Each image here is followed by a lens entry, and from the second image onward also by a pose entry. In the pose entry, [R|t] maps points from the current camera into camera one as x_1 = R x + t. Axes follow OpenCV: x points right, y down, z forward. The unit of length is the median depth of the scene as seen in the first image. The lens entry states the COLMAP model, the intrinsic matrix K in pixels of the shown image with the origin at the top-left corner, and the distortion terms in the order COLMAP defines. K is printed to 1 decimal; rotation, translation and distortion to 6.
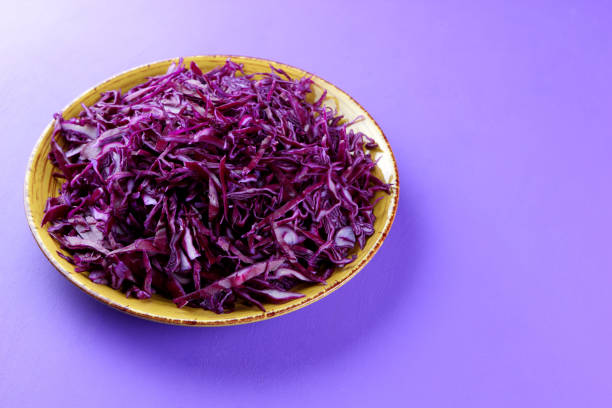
lens RADIAL K [[1223.9, 0, 306.0], [0, 1223.9, 204.0], [0, 0, 1]] dist [-0.054811, 0.149244]
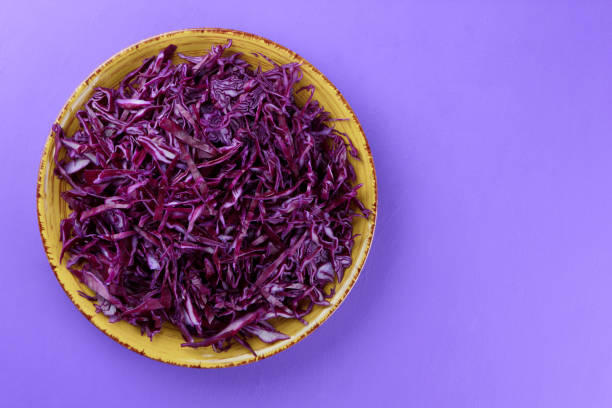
lens RADIAL K [[1223.9, 0, 306.0], [0, 1223.9, 204.0], [0, 0, 1]] dist [-0.054811, 0.149244]
pose [[0.999800, 0.016909, -0.010642, 0.024958], [-0.004032, 0.692486, 0.721420, -0.848930], [0.019568, -0.721234, 0.692416, 0.250794]]
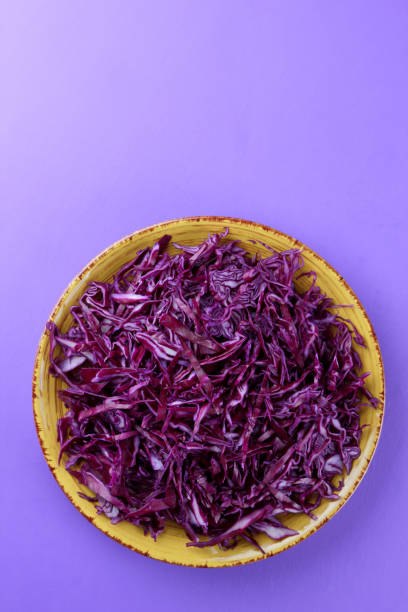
lens RADIAL K [[1223.9, 0, 204.7], [0, 1223.9, 321.9], [0, 0, 1]] dist [-0.054811, 0.149244]
pose [[0.999149, -0.018366, -0.036934, -0.041256], [0.039411, 0.689322, 0.723382, -0.869266], [0.012174, -0.724222, 0.689460, 0.330369]]
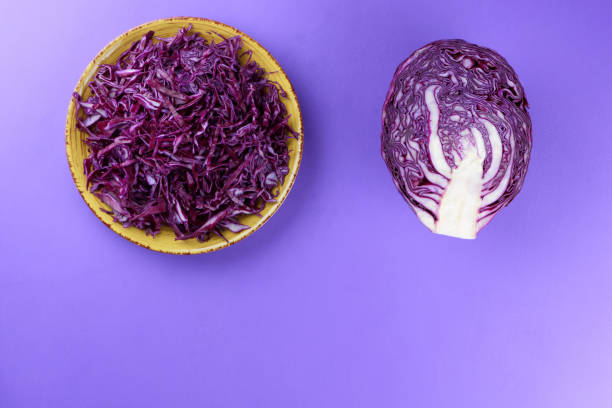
lens RADIAL K [[1223.9, 0, 306.0], [0, 1223.9, 204.0], [0, 0, 1]] dist [-0.054811, 0.149244]
pose [[0.997118, -0.074354, 0.015090, 0.051213], [0.043989, 0.728618, 0.683506, -1.072973], [-0.061816, -0.680873, 0.729788, -0.225621]]
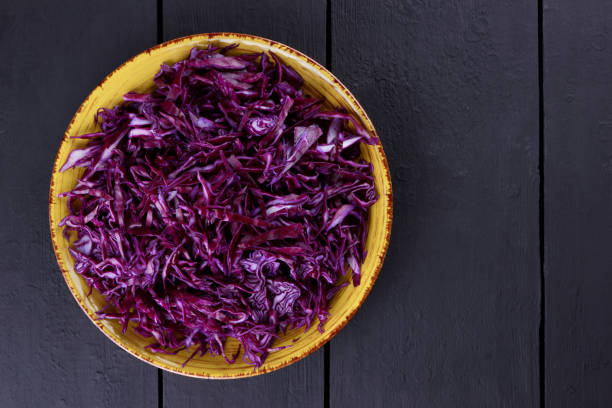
lens RADIAL K [[1223.9, 0, 306.0], [0, 1223.9, 204.0], [0, 0, 1]] dist [-0.054811, 0.149244]
pose [[-0.683268, 0.730168, 0.000537, -0.136349], [-0.501602, -0.469917, 0.726343, -0.883155], [0.530604, 0.496017, 0.687333, 0.312731]]
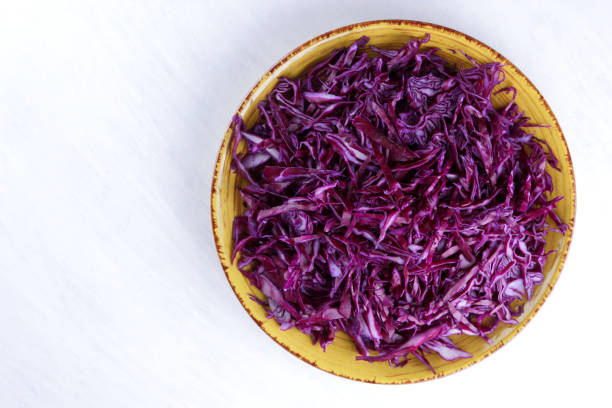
lens RADIAL K [[1223.9, 0, 306.0], [0, 1223.9, 204.0], [0, 0, 1]] dist [-0.054811, 0.149244]
pose [[0.996401, 0.070946, -0.046390, -0.106334], [-0.013690, 0.674762, 0.737908, -0.812172], [0.083654, -0.734617, 0.673305, 0.320237]]
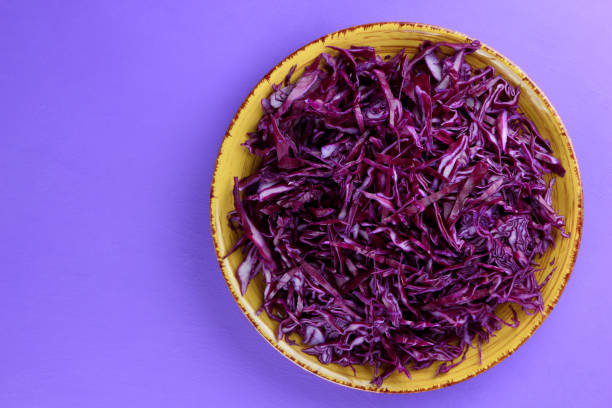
lens RADIAL K [[1223.9, 0, 306.0], [0, 1223.9, 204.0], [0, 0, 1]] dist [-0.054811, 0.149244]
pose [[-0.029068, 0.999473, -0.014418, -0.065979], [-0.688009, -0.009542, 0.725640, -0.733477], [0.725120, 0.031012, 0.687924, 0.268090]]
